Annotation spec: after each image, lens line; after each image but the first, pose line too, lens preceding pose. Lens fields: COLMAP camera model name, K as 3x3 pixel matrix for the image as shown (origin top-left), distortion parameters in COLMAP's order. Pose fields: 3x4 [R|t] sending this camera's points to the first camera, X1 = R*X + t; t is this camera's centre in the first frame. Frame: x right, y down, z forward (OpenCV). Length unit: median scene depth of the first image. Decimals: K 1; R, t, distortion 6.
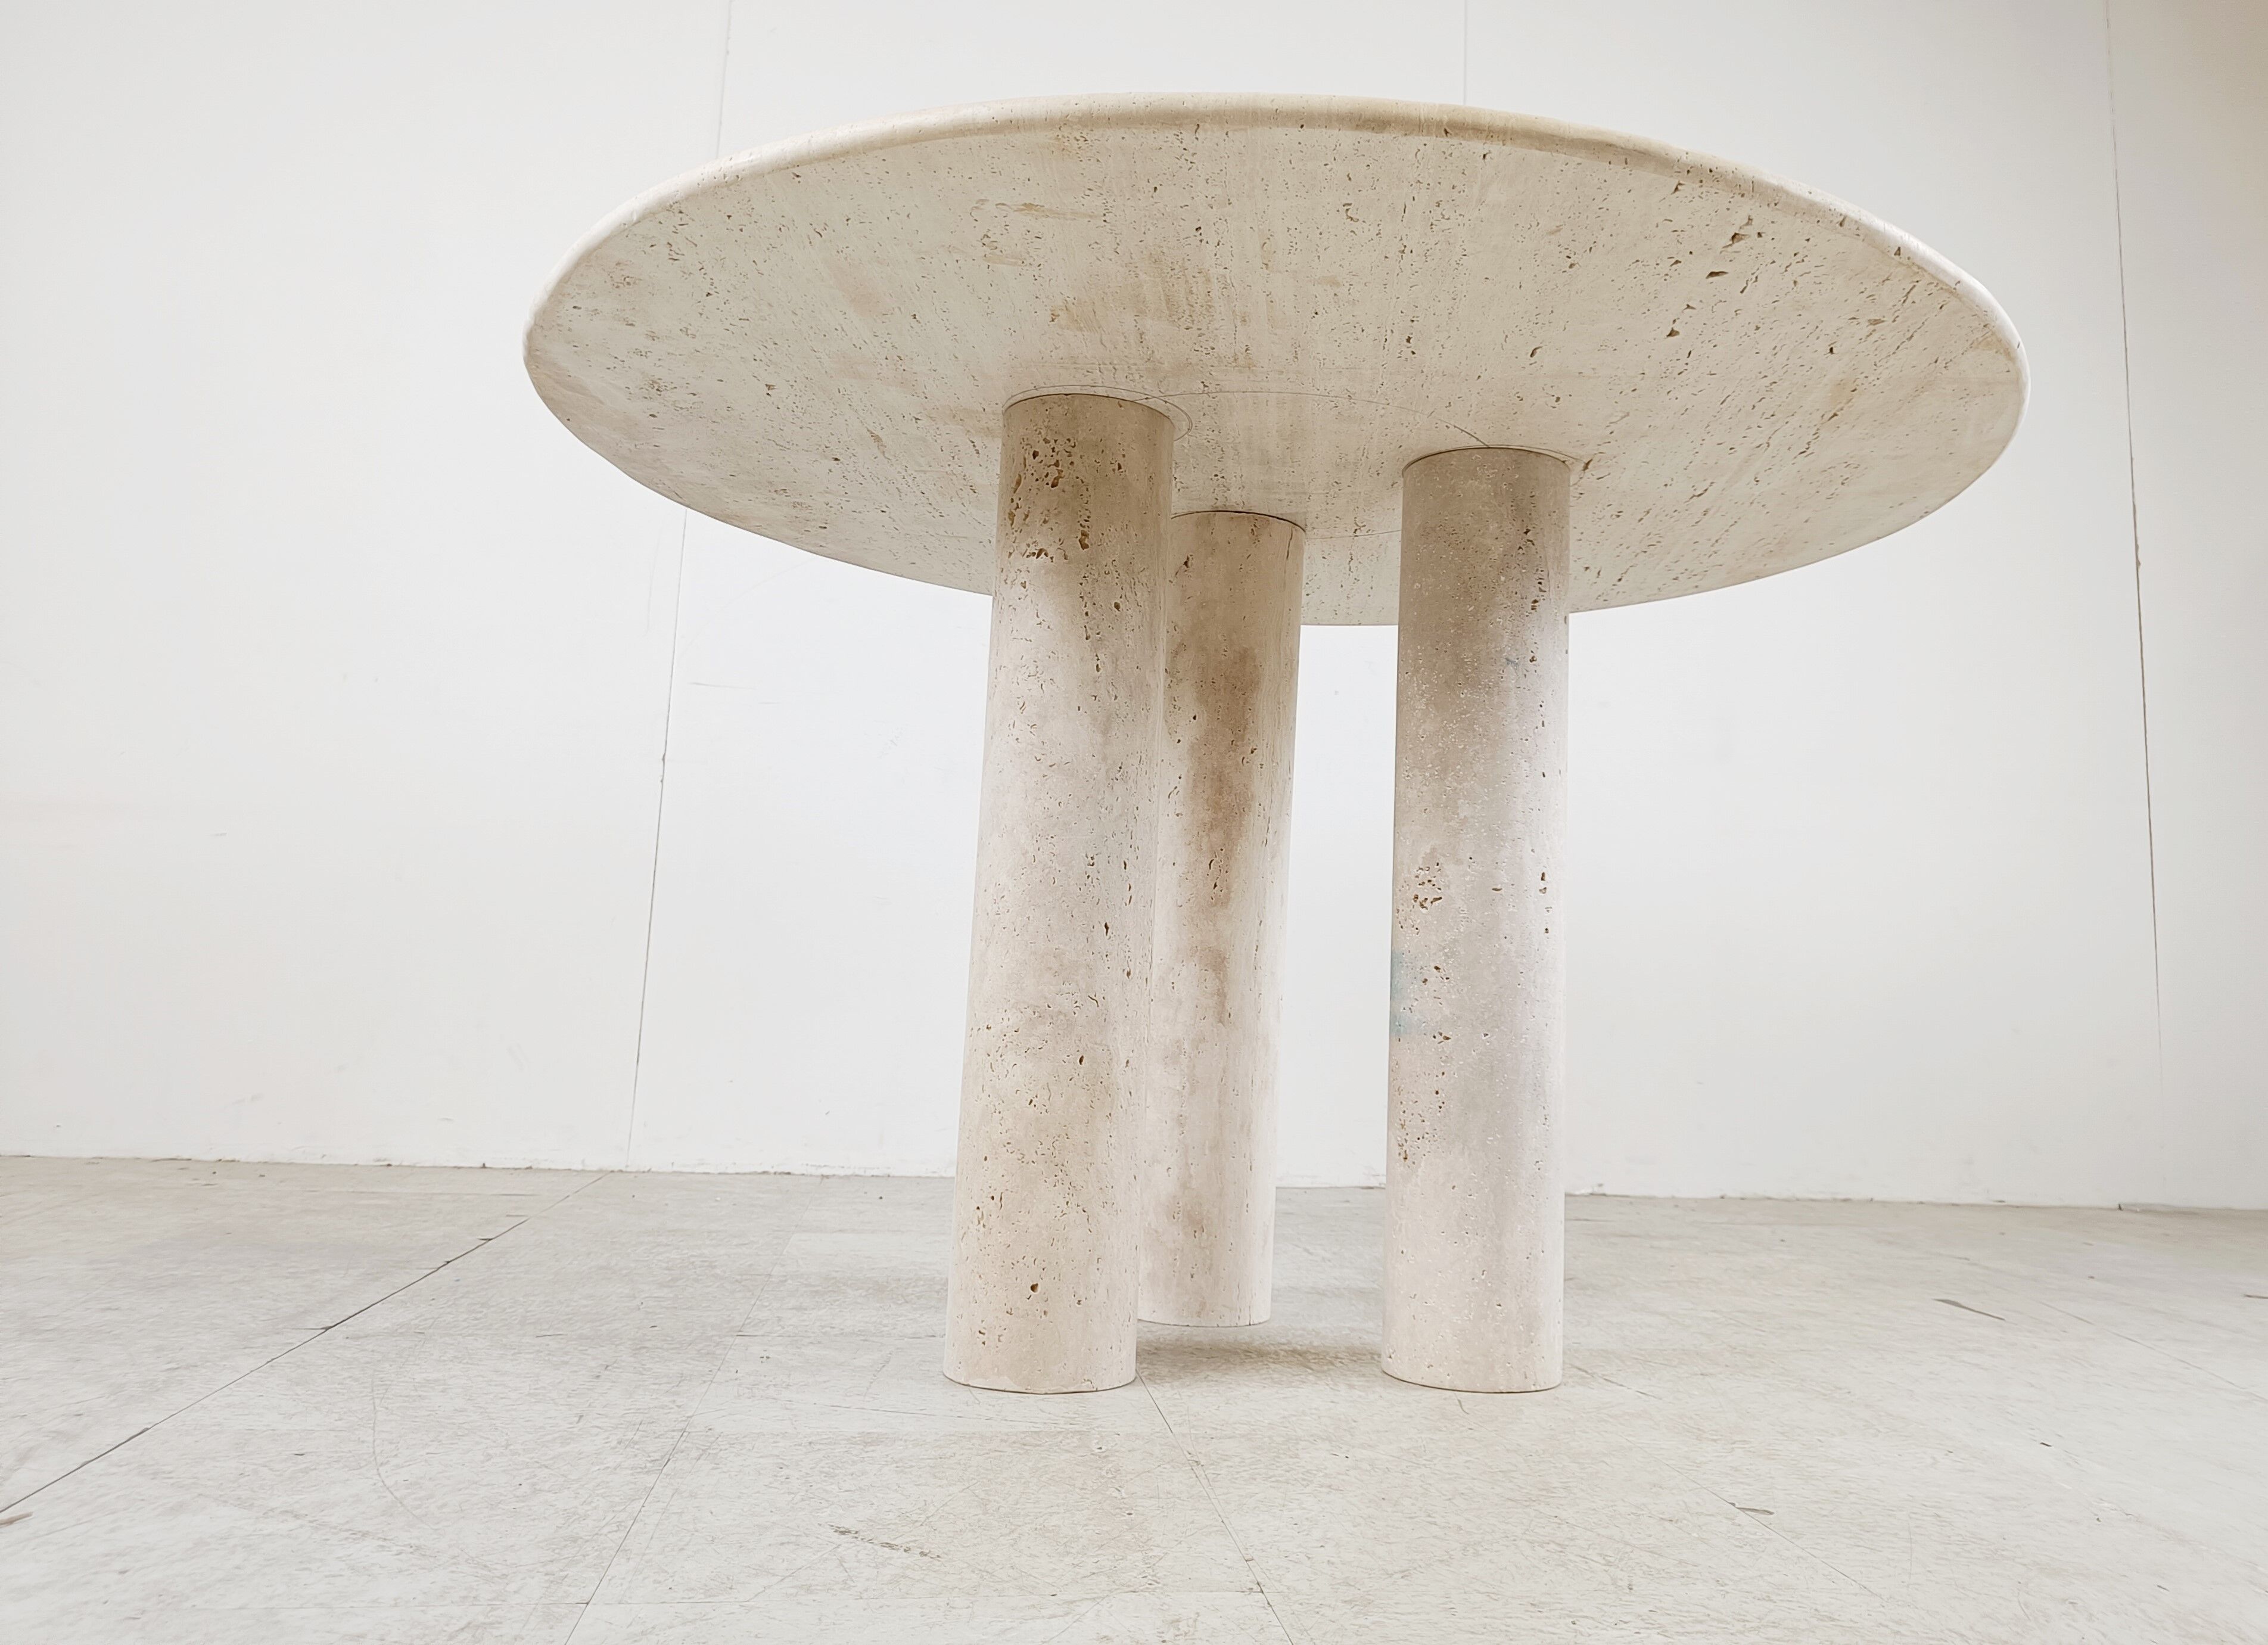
lens RADIAL K [[1646.8, 0, 1178.9], [0, 1646.8, 768.2], [0, 0, 1]] dist [0.041356, -0.038384]
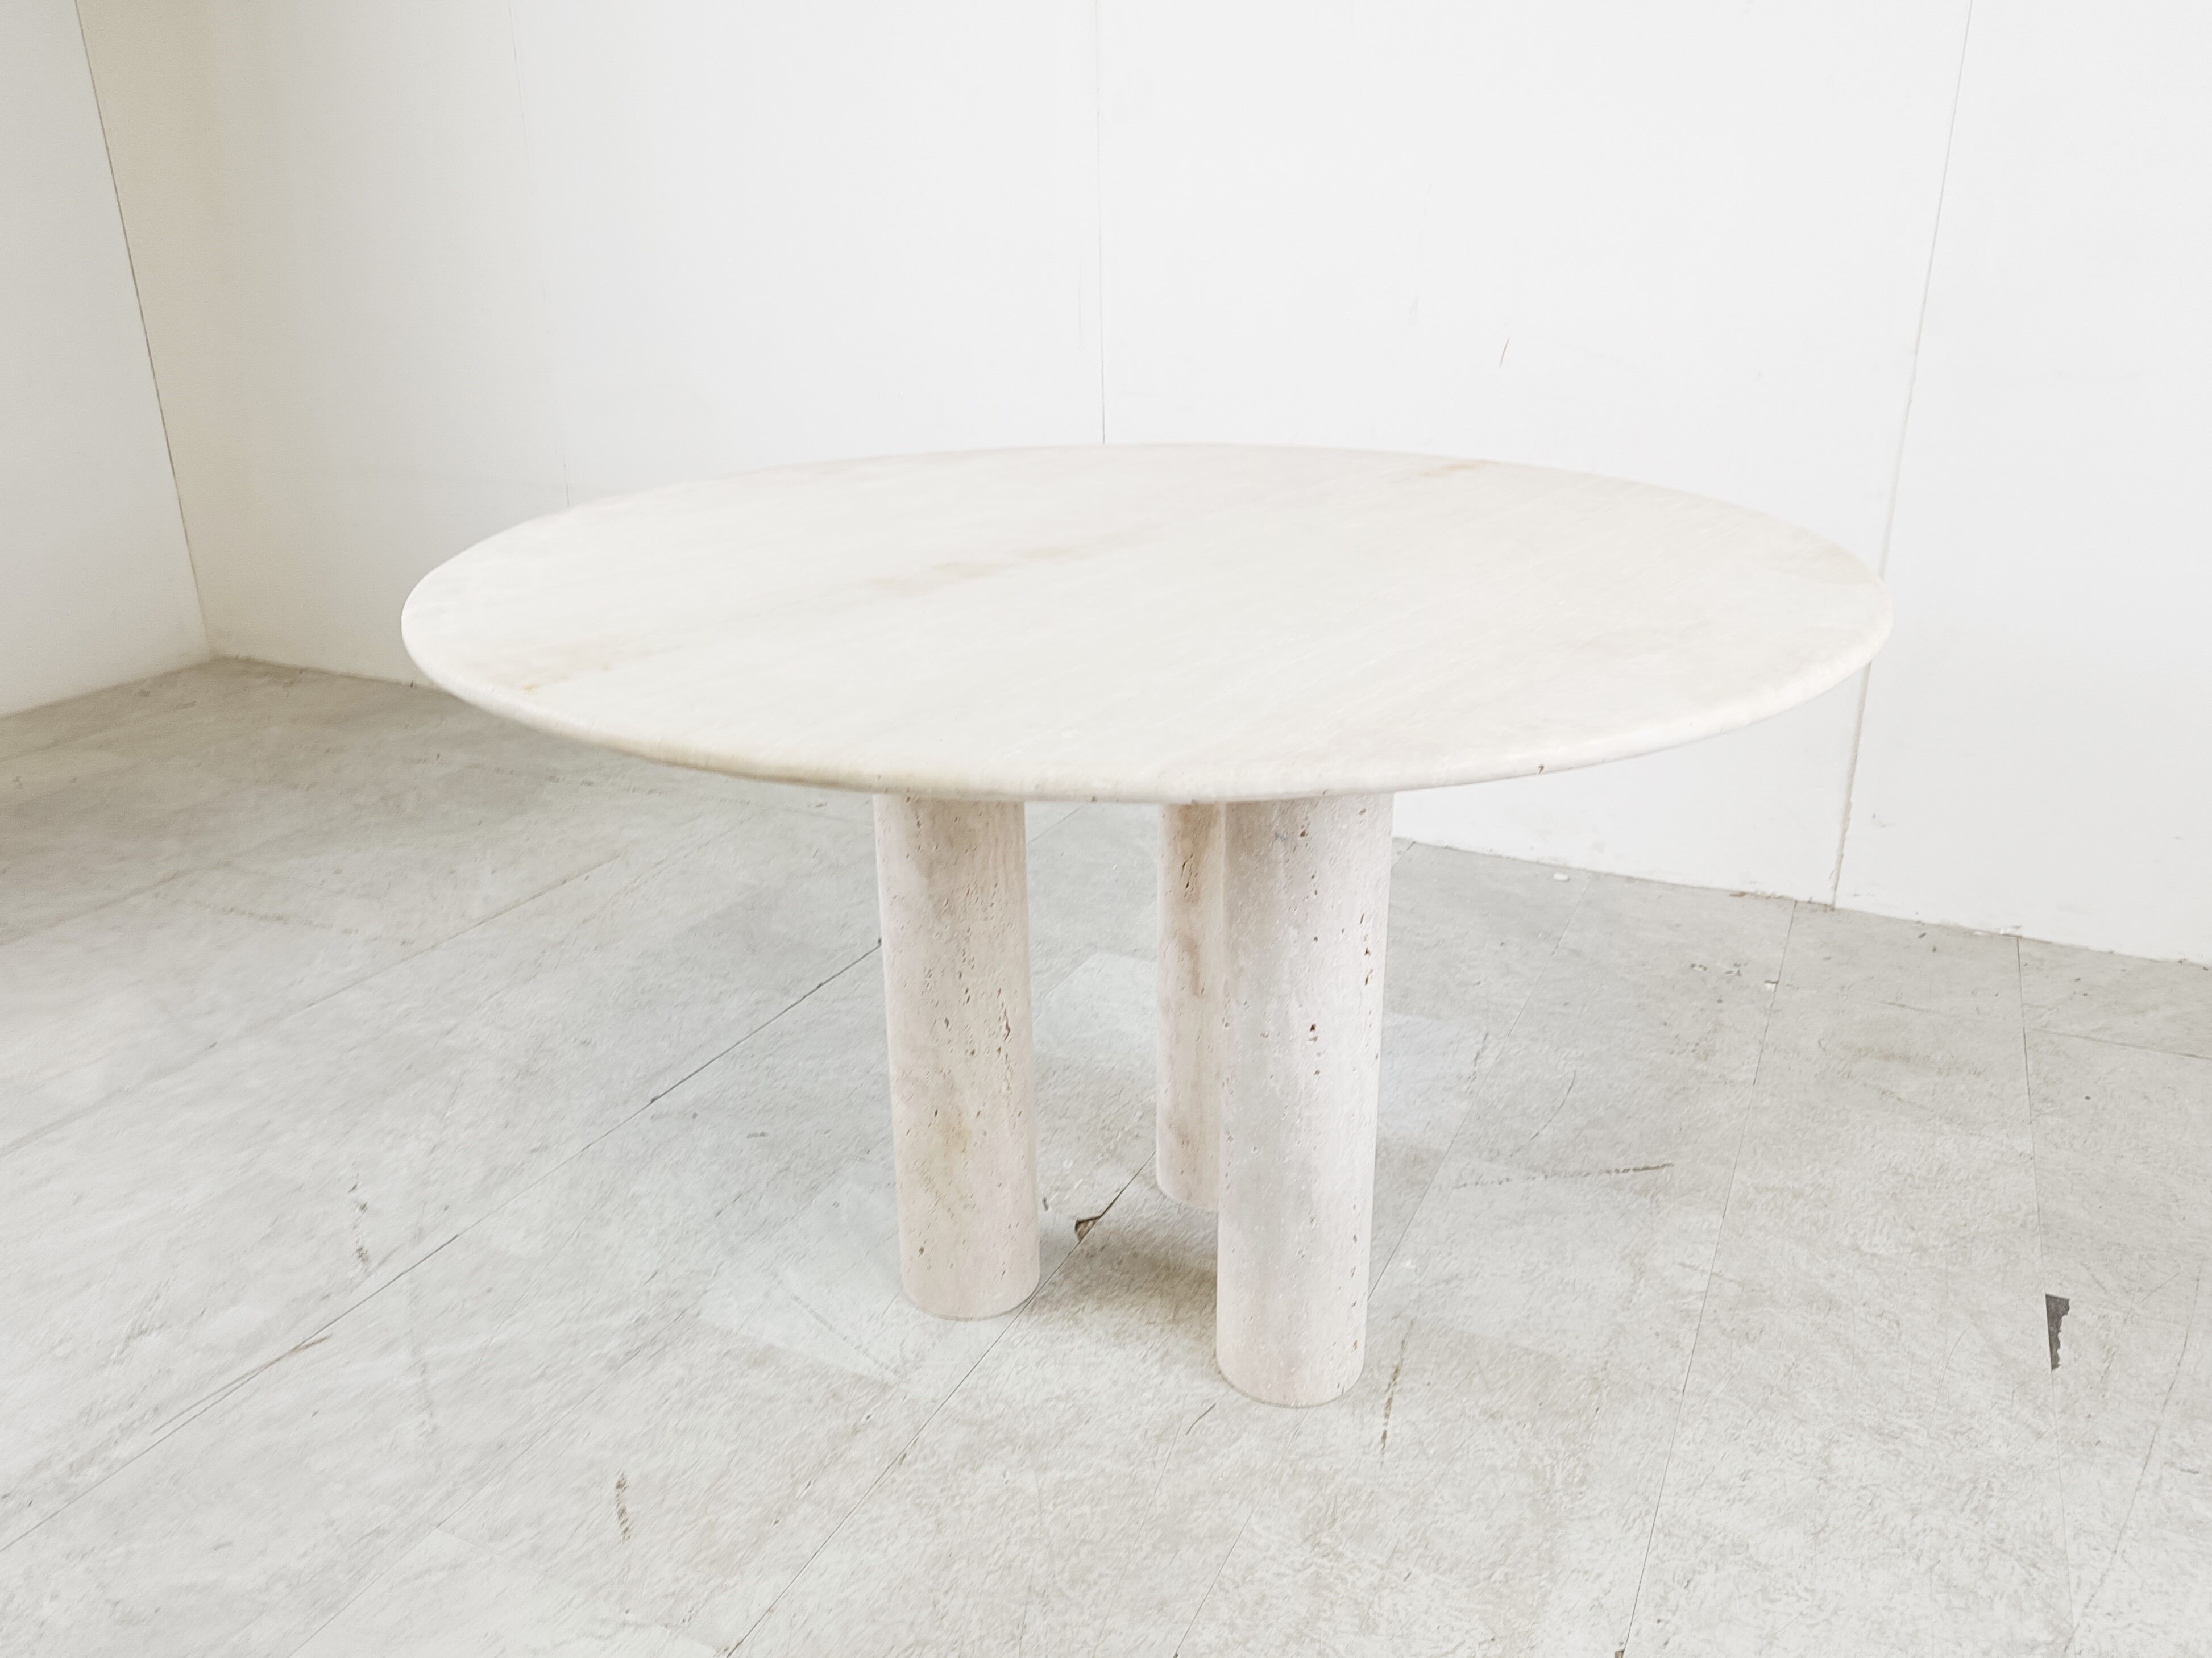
lens RADIAL K [[1564.4, 0, 1140.0], [0, 1564.4, 767.9], [0, 0, 1]] dist [0.021995, -0.022452]
pose [[0.830891, 0.132330, -0.540471, 0.652280], [0.119706, 0.906058, 0.405870, -0.509711], [0.543407, -0.401931, 0.736994, 0.263342]]
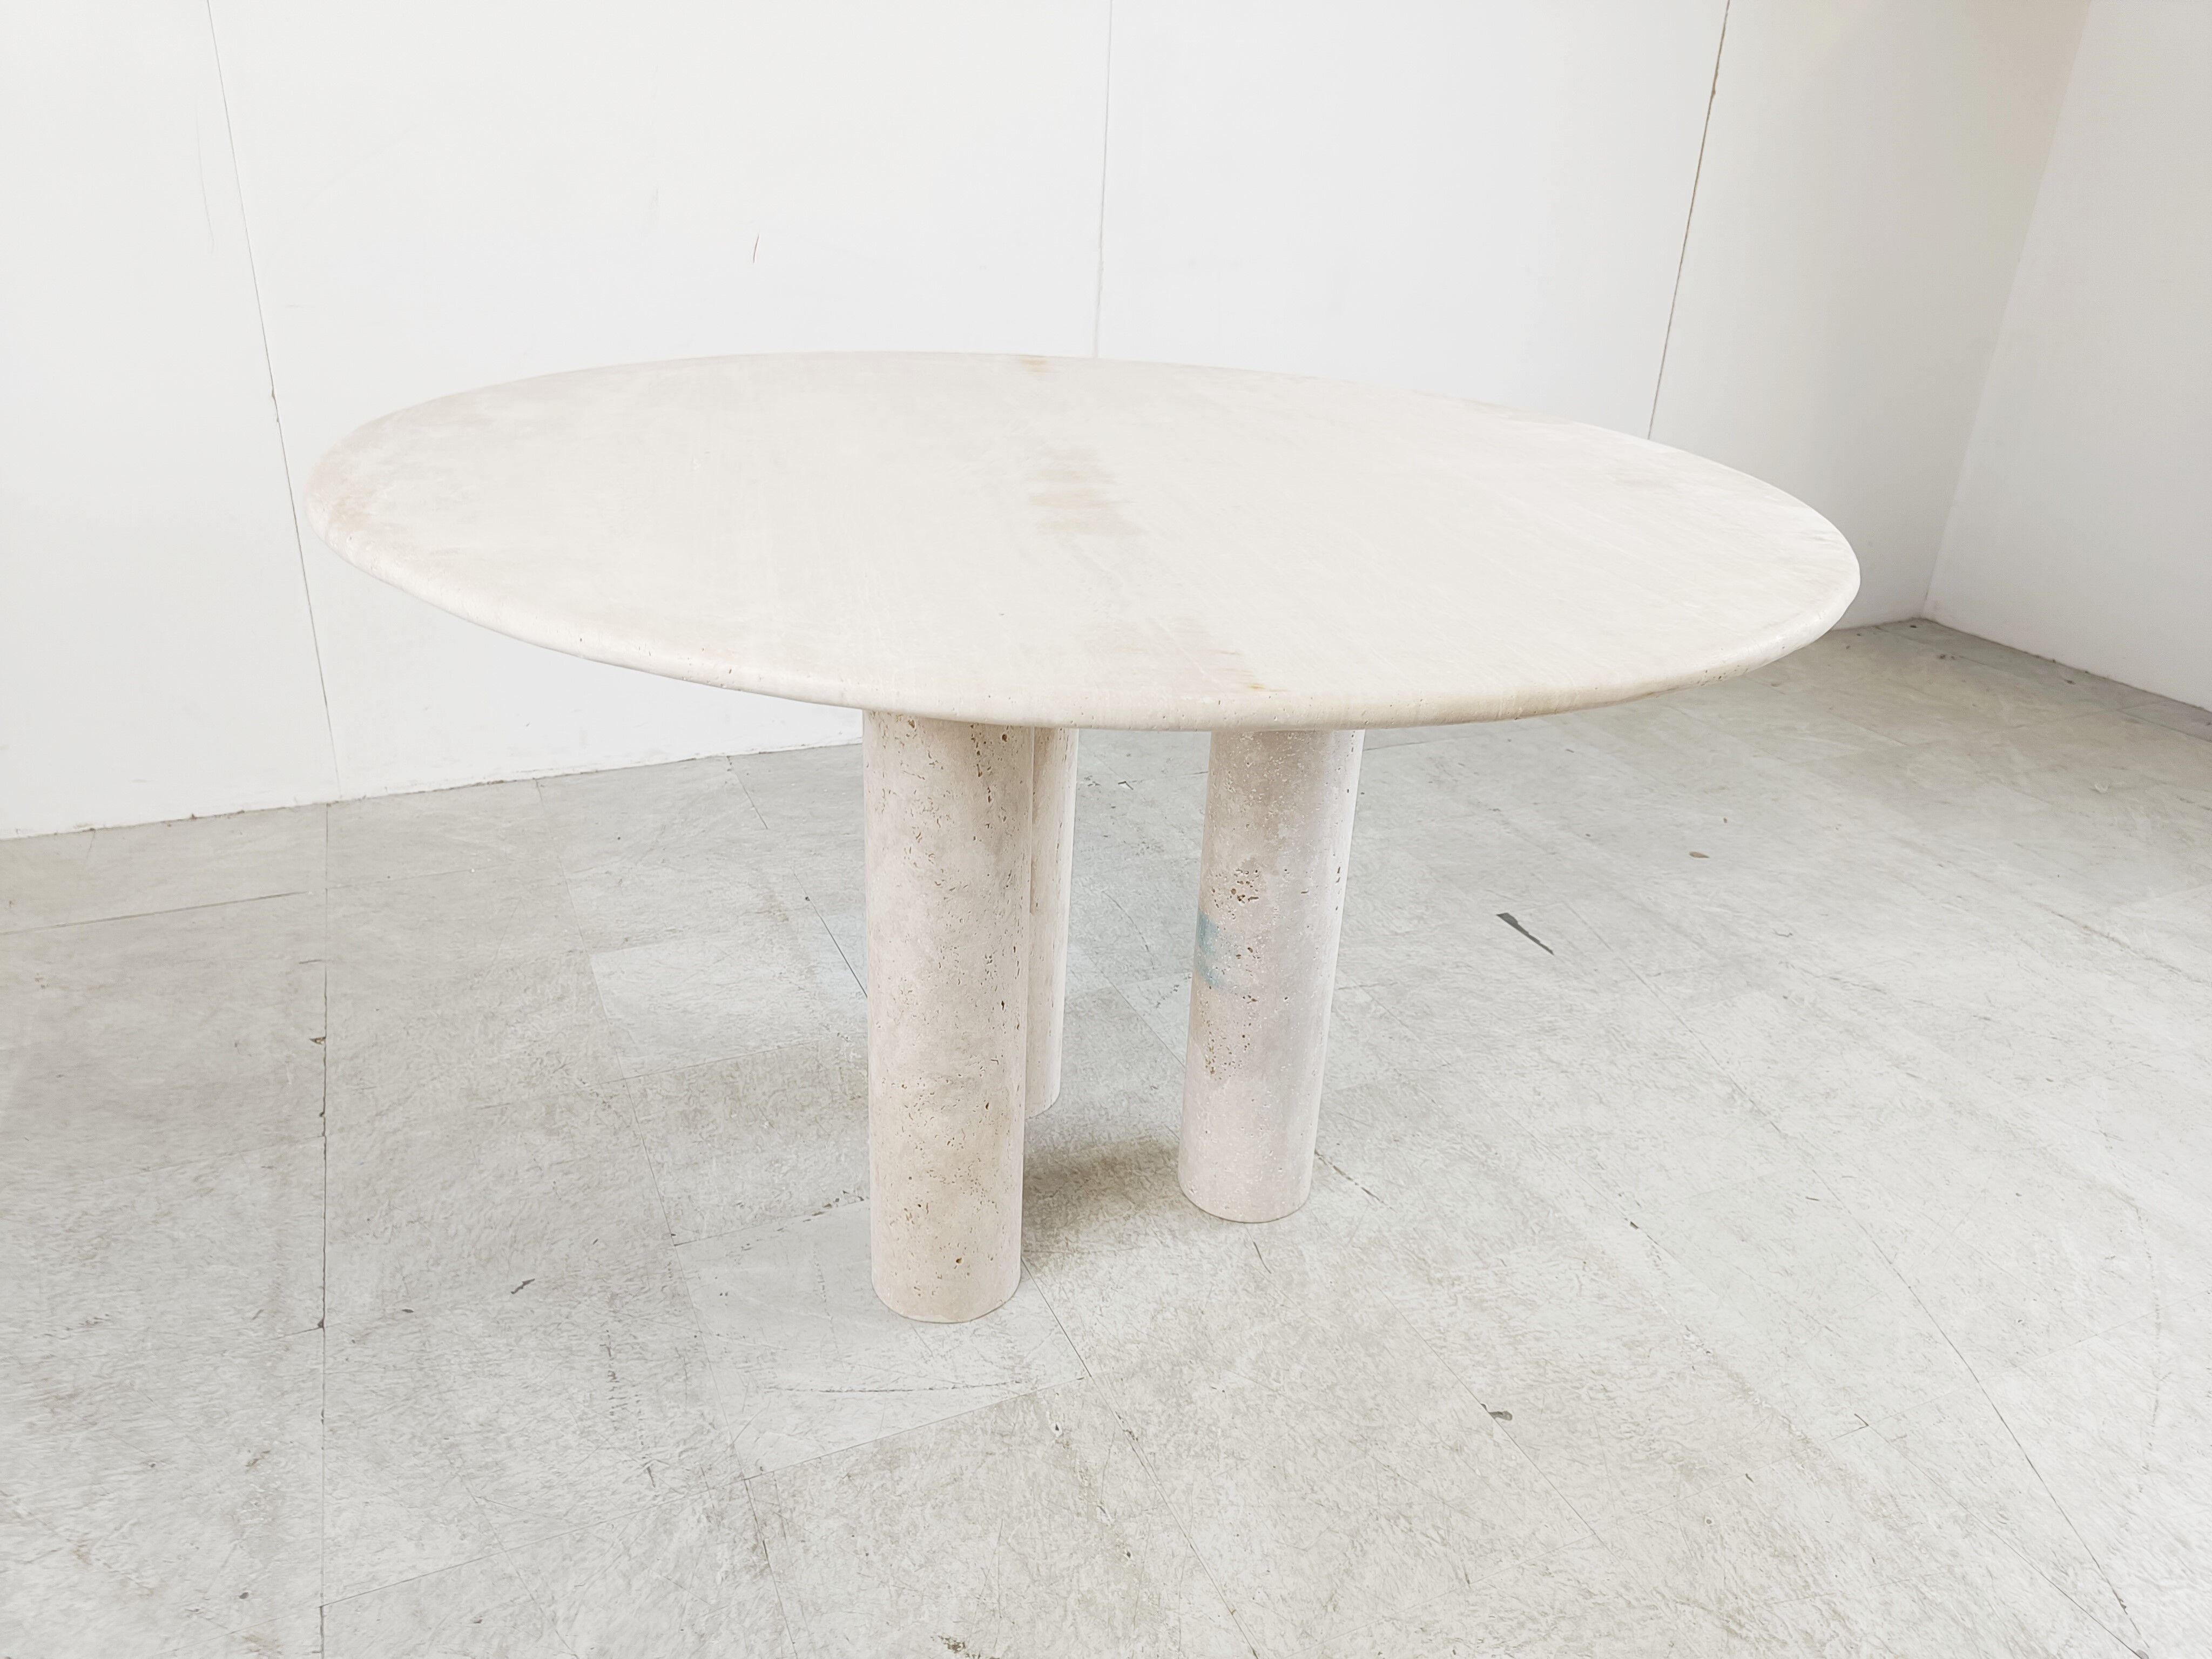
lens RADIAL K [[1513.7, 0, 1071.6], [0, 1513.7, 778.9], [0, 0, 1]] dist [0.007785, -0.000653]
pose [[0.966066, -0.105988, 0.235546, -0.215510], [-0.031840, 0.856110, 0.515812, -0.548301], [-0.256324, -0.505808, 0.823685, 0.184240]]
